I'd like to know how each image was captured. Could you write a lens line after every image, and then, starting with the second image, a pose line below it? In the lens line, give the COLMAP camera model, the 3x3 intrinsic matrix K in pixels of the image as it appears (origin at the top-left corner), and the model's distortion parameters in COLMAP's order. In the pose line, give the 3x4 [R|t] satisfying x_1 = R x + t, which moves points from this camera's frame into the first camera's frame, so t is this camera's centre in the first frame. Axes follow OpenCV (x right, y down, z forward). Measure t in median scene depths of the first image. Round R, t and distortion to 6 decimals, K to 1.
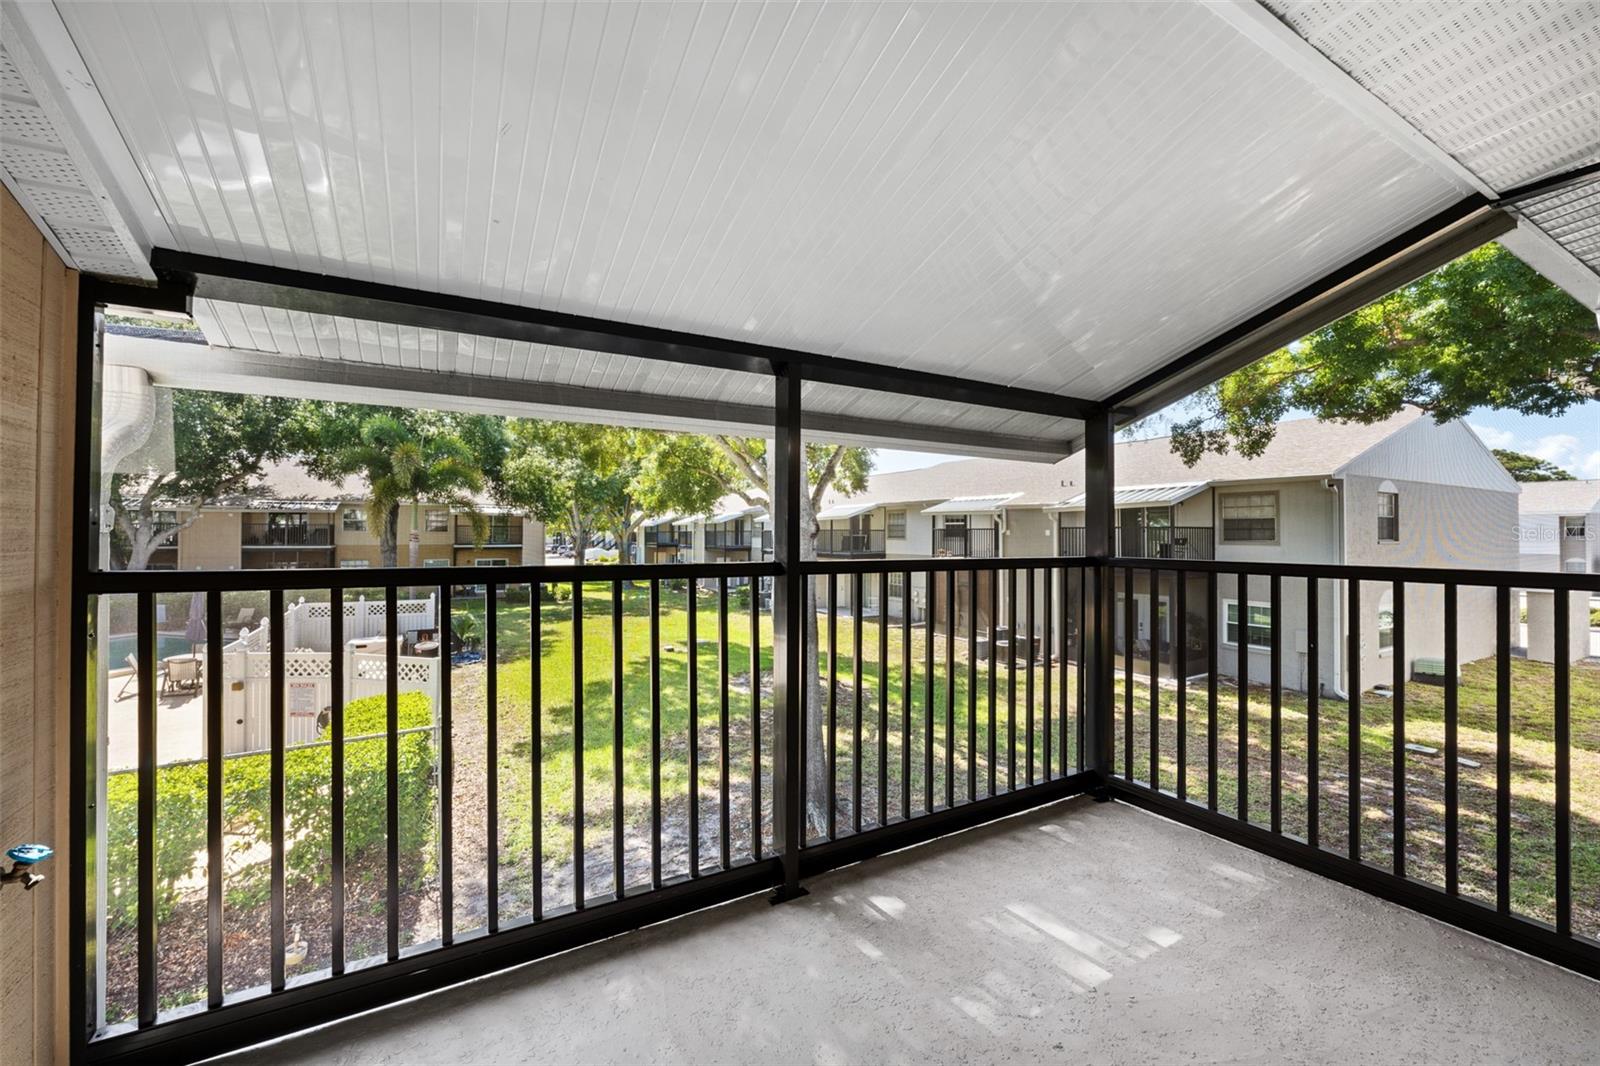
lens RADIAL K [[639.3, 0, 798.5], [0, 639.3, 528.7], [0, 0, 1]] dist [0.001876, 0.000178]
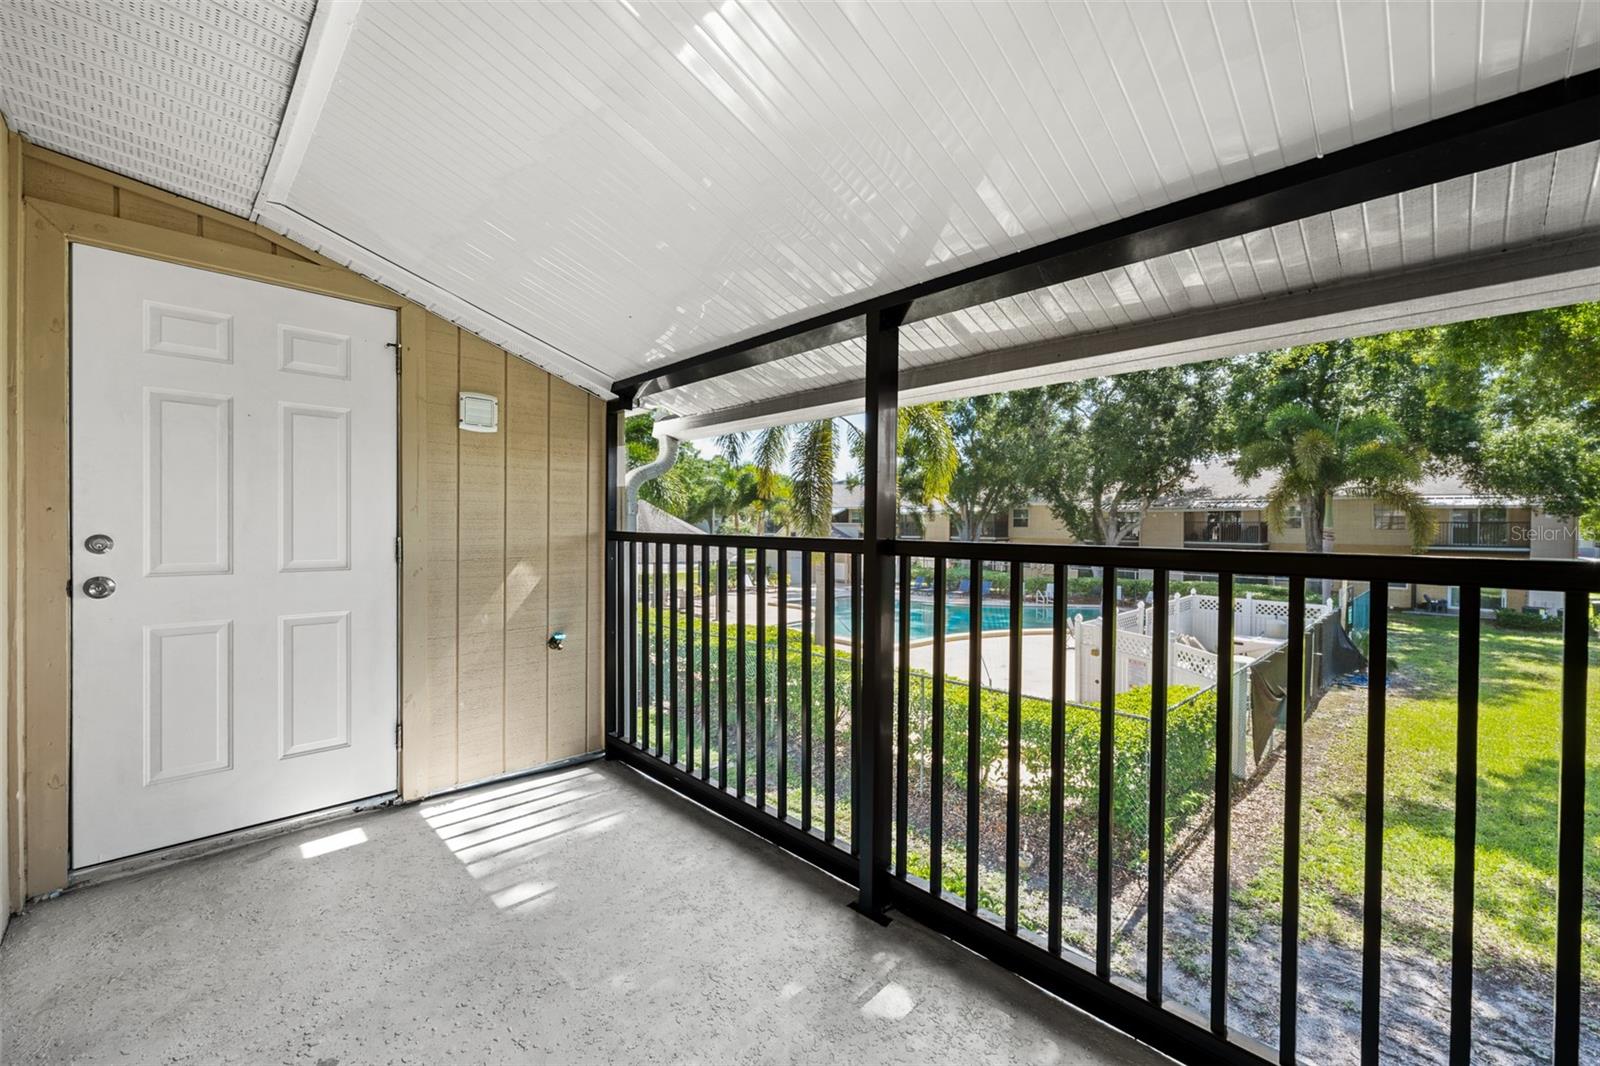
lens RADIAL K [[639.3, 0, 798.5], [0, 639.3, 528.7], [0, 0, 1]] dist [0.001876, 0.000178]
pose [[0.229546, 0.003298, -0.973292, 0.096717], [-0.002226, 0.999993, 0.002864, 0.003611], [0.973295, 0.001510, 0.229552, 0.082181]]
